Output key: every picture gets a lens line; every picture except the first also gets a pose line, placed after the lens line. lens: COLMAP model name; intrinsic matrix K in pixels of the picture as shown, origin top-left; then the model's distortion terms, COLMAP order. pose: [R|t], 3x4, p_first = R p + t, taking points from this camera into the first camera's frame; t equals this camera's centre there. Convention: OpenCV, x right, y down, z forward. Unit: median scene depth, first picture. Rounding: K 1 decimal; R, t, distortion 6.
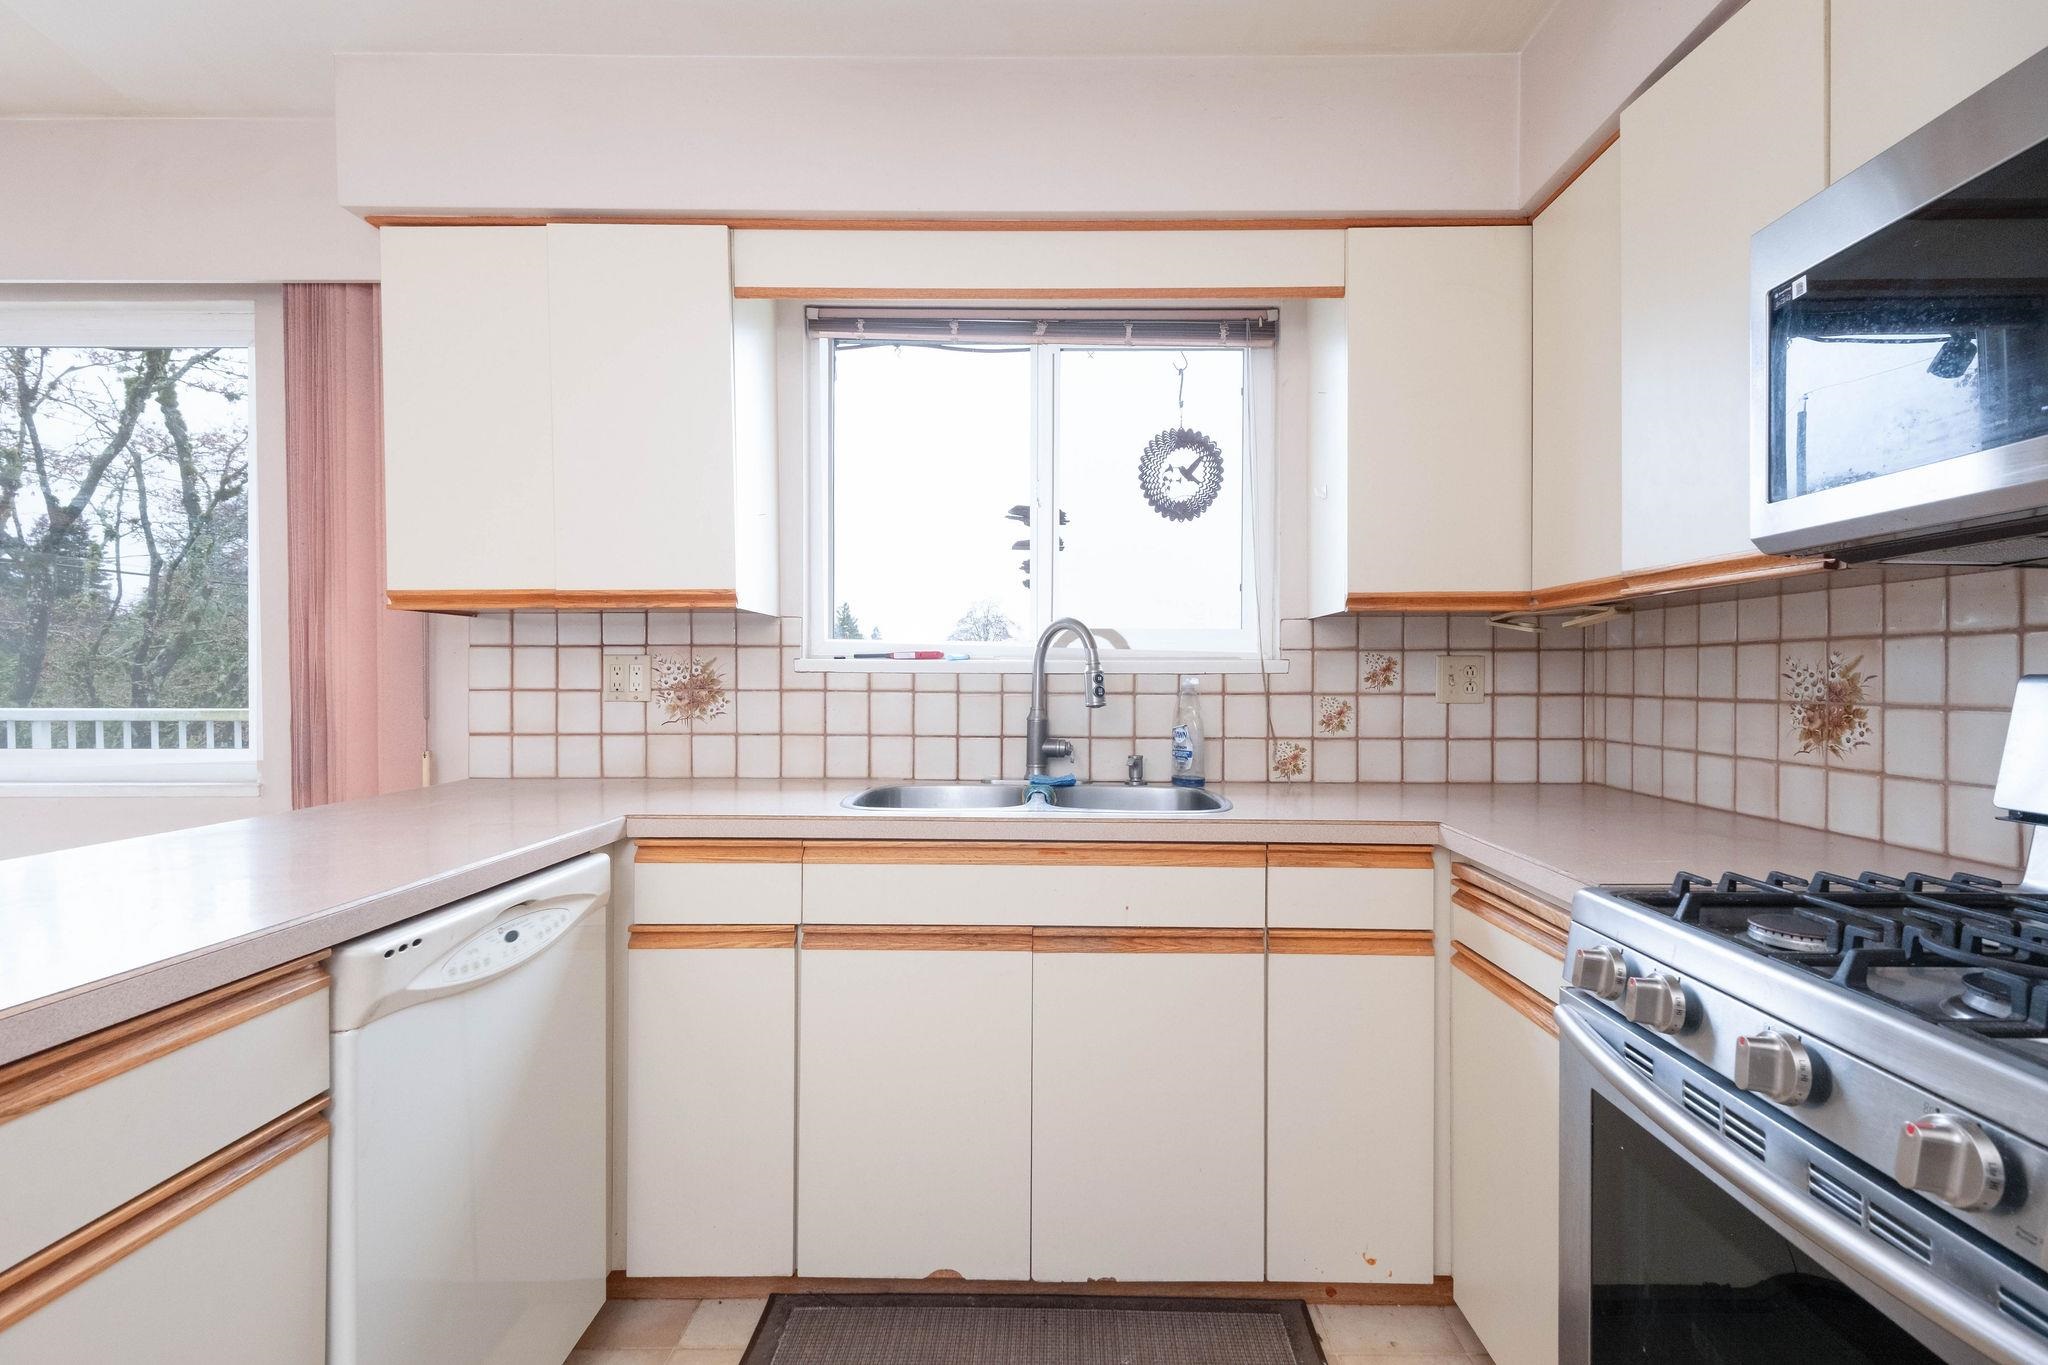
lens RADIAL K [[957.5, 0, 1058.5], [0, 957.5, 681.9], [0, 0, 1]] dist [0.017265, -0.001069]
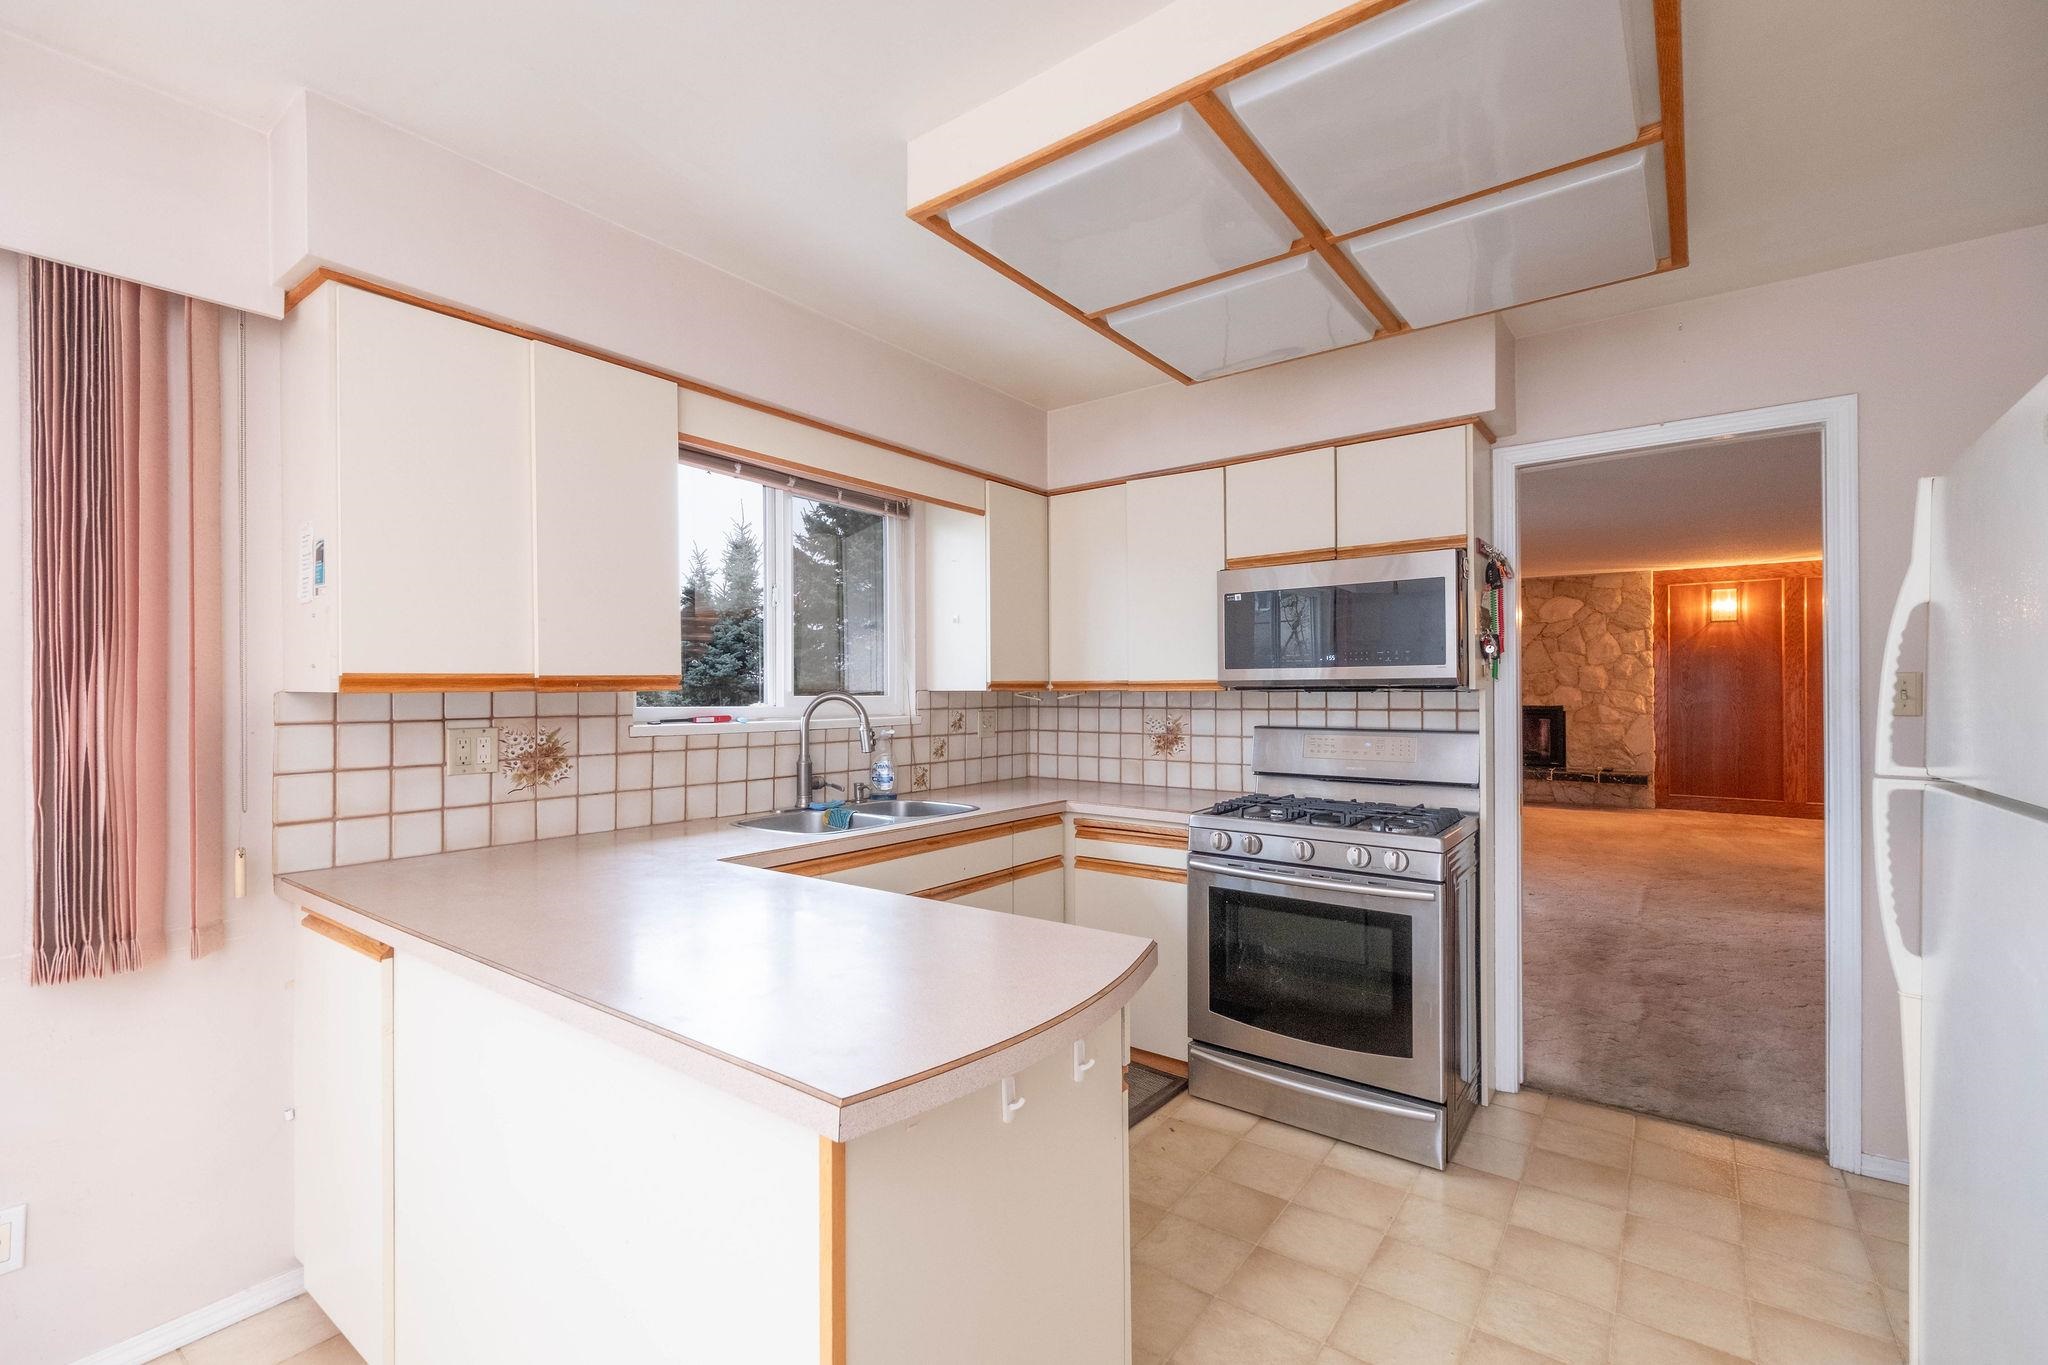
lens RADIAL K [[888.6, 0, 1015.5], [0, 888.6, 688.1], [0, 0, 1]] dist [0.015909, -0.006284]
pose [[0.597185, -0.001790, 0.802101, -0.865609], [0.007424, 0.999967, -0.003296, -0.063251], [-0.802069, 0.007923, 0.597179, -0.029655]]
